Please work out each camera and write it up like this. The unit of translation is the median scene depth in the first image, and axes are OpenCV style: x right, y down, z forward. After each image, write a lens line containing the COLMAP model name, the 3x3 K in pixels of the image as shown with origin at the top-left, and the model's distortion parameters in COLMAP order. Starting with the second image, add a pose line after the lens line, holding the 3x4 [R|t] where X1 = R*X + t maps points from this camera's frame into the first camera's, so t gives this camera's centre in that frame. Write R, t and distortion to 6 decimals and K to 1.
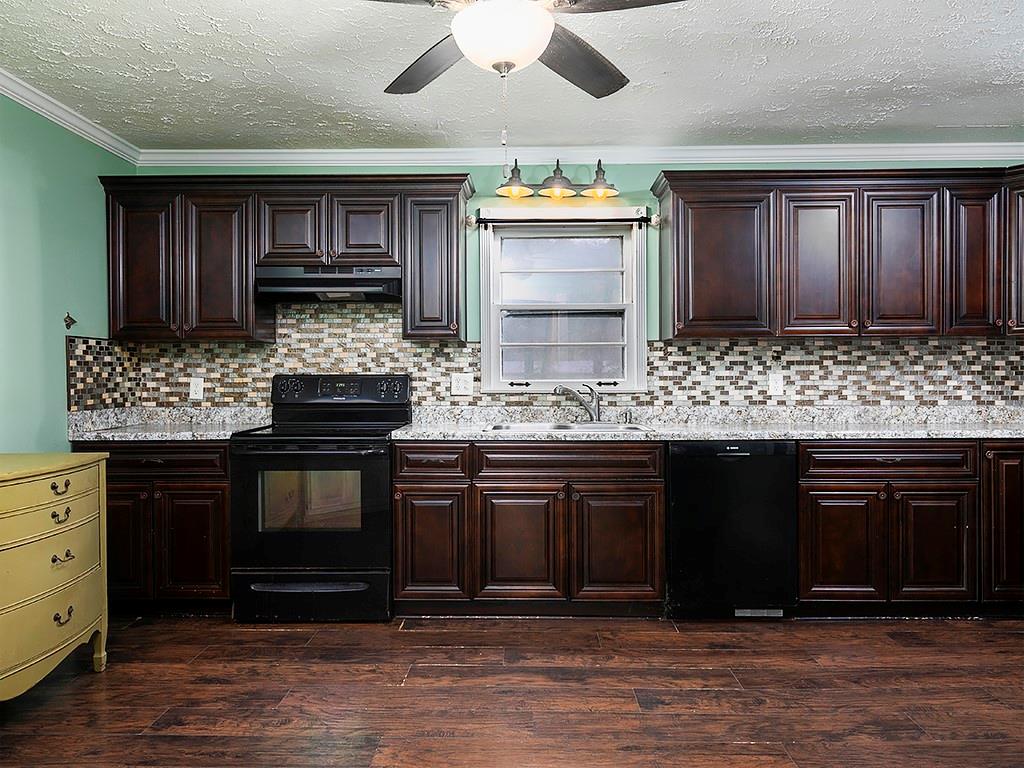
lens RADIAL K [[721.7, 0, 513.8], [0, 721.7, 382.6], [0, 0, 1]] dist [0.016888, -0.006973]
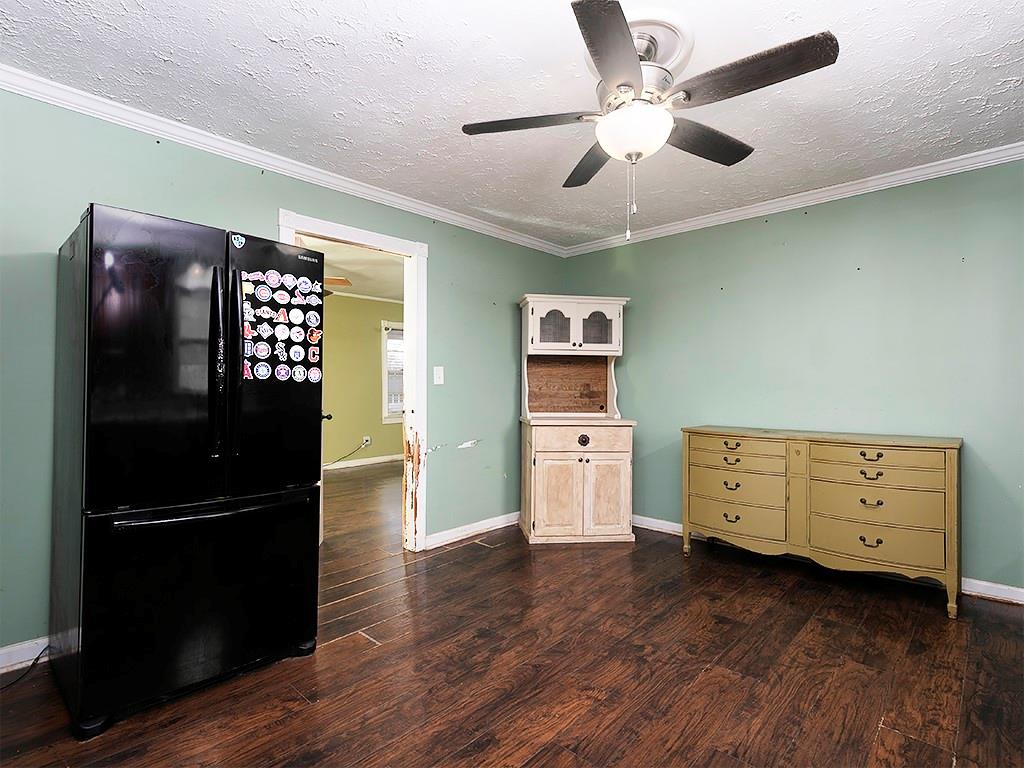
lens RADIAL K [[519.7, 0, 513.8], [0, 519.7, 386.0], [0, 0, 1]] dist [0.011188, -0.002382]
pose [[-0.670903, 0.006652, -0.741516, 0.435968], [0.000077, 0.999960, 0.008900, -0.007092], [0.741545, 0.005914, -0.670877, 0.754736]]
